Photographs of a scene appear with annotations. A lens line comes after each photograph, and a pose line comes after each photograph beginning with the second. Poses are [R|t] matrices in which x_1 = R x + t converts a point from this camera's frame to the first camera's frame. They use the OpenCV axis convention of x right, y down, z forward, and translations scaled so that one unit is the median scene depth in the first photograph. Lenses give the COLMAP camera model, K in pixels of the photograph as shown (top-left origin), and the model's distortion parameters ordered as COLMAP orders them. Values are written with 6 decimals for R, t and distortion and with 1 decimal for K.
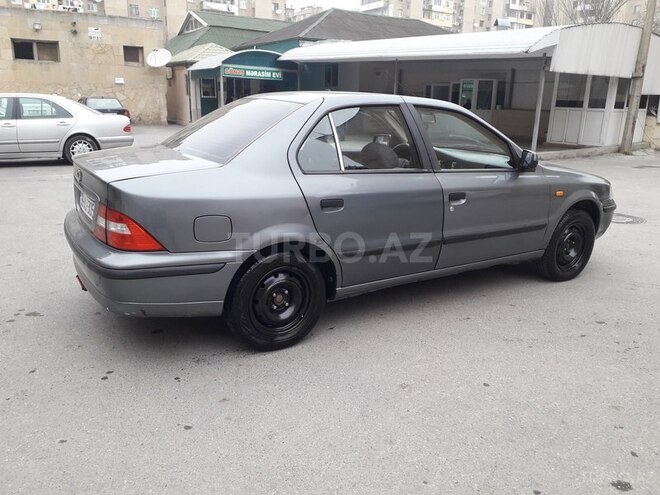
lens RADIAL K [[526.1, 0, 330.0], [0, 526.1, 247.5], [0, 0, 1]] dist [0.007405, -0.011127]
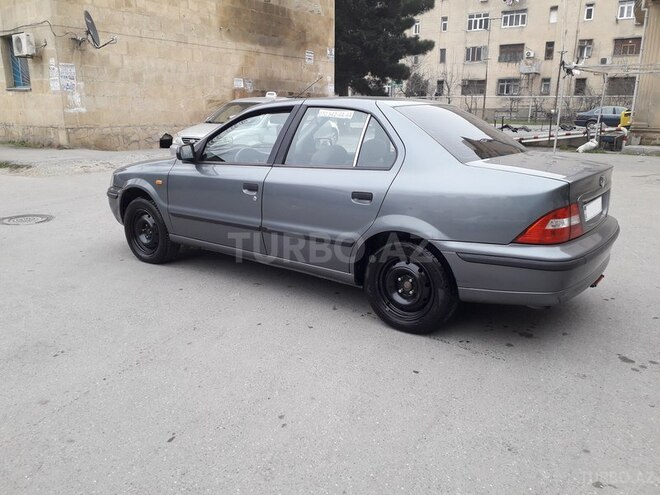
lens RADIAL K [[534.1, 0, 330.0], [0, 534.1, 247.5], [0, 0, 1]] dist [0.000760, -0.004195]
pose [[-0.357773, -0.260029, 0.896874, -0.282605], [0.239650, 0.902712, 0.357321, -0.116470], [-0.902533, 0.342776, -0.260650, 0.402504]]
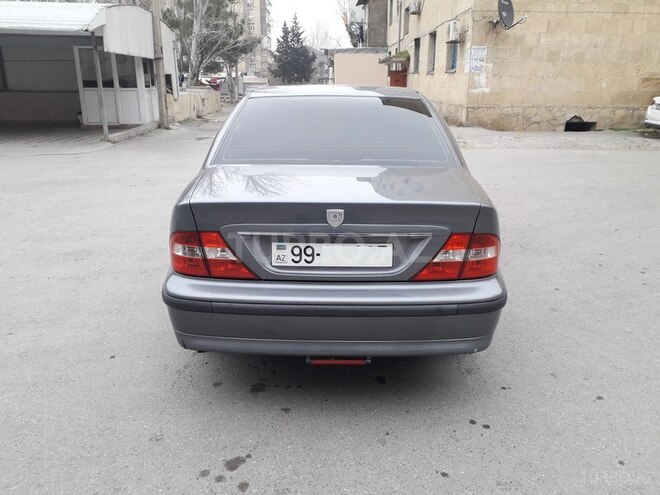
lens RADIAL K [[526.1, 0, 330.0], [0, 526.1, 247.5], [0, 0, 1]] dist [0.007405, -0.011127]
pose [[0.536726, -0.272911, 0.798401, -0.233002], [0.240557, 0.956469, 0.165227, -0.047252], [-0.808738, 0.103379, 0.579012, 0.133698]]
